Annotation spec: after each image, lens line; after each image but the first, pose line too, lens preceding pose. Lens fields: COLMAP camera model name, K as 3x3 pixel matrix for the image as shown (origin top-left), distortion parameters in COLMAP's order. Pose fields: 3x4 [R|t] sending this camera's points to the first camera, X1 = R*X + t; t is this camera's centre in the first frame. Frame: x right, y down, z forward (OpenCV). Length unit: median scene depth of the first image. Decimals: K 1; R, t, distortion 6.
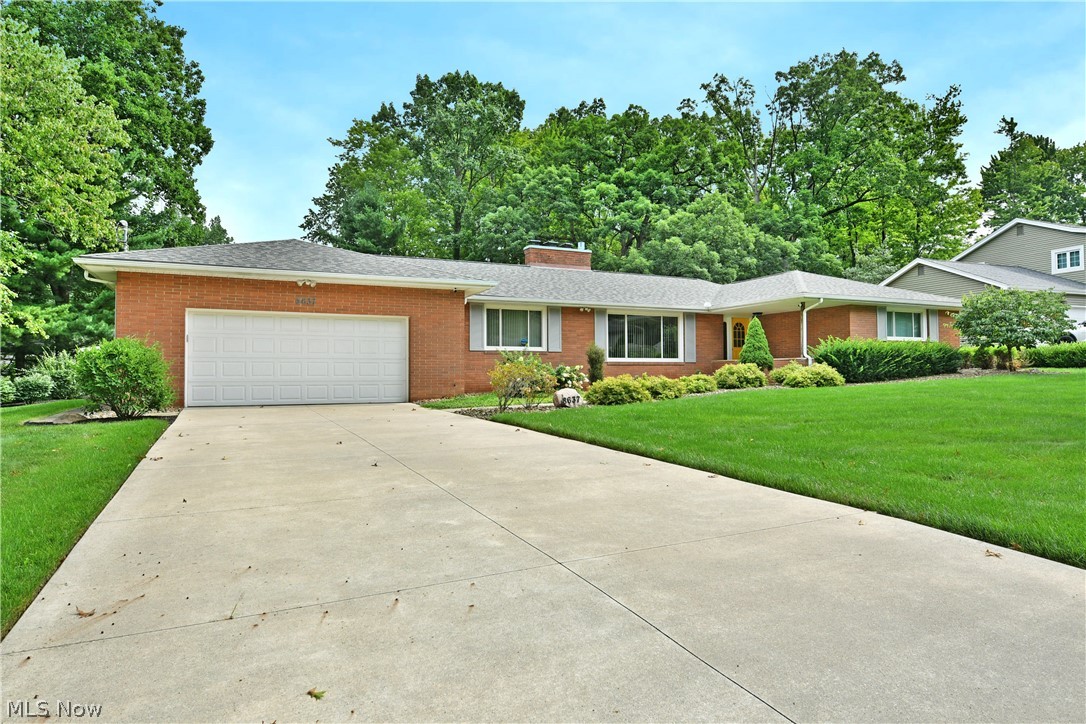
lens RADIAL K [[634.1, 0, 538.9], [0, 634.1, 360.5], [0, 0, 1]] dist [-0.016832, 0.000029]
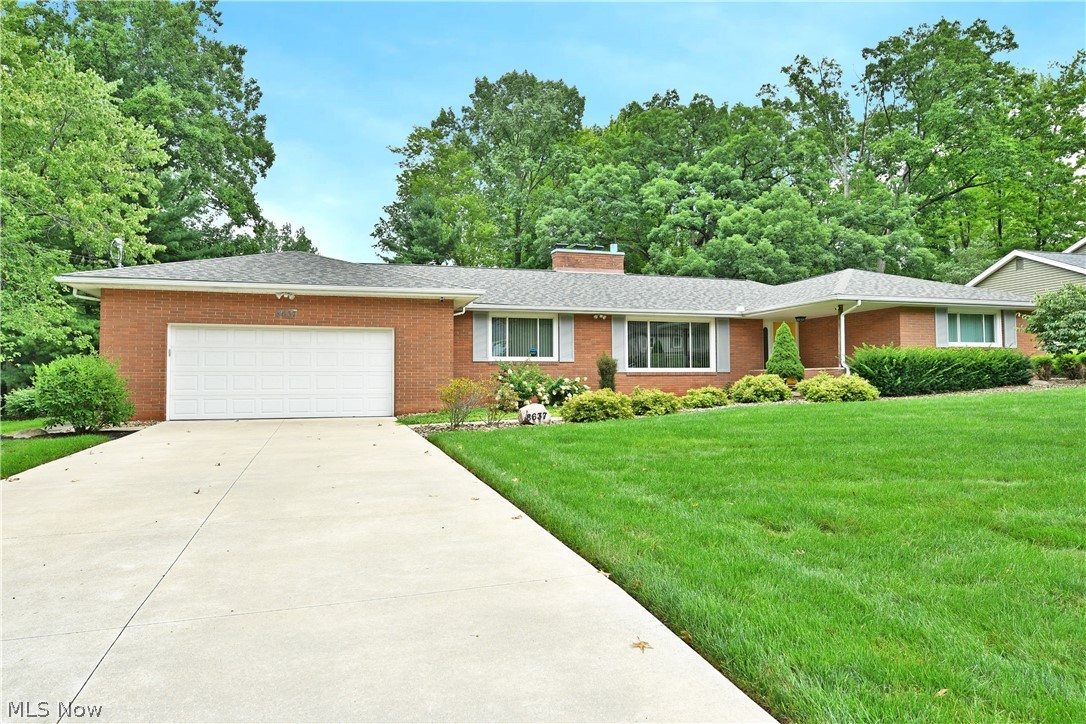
lens RADIAL K [[656.3, 0, 543.0], [0, 656.3, 362.0], [0, 0, 1]] dist [-0.014710, -0.001053]
pose [[0.990303, -0.005386, -0.138819, 0.064720], [0.004445, 0.999965, -0.007083, -0.003631], [0.138852, 0.006398, 0.990292, 0.015484]]
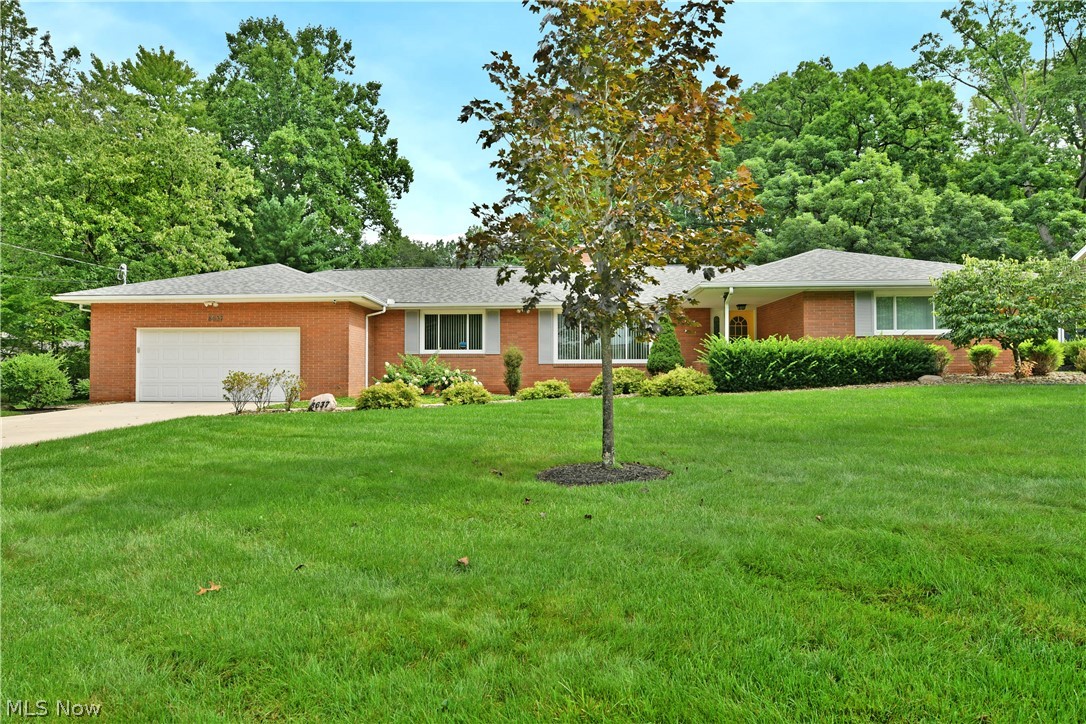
lens RADIAL K [[643.1, 0, 555.6], [0, 643.1, 358.0], [0, 0, 1]] dist [-0.012095, -0.000334]
pose [[0.886376, -0.005809, -0.462929, 0.302250], [0.008368, 0.999959, 0.003474, -0.005626], [0.462890, -0.006954, 0.886388, 0.073478]]
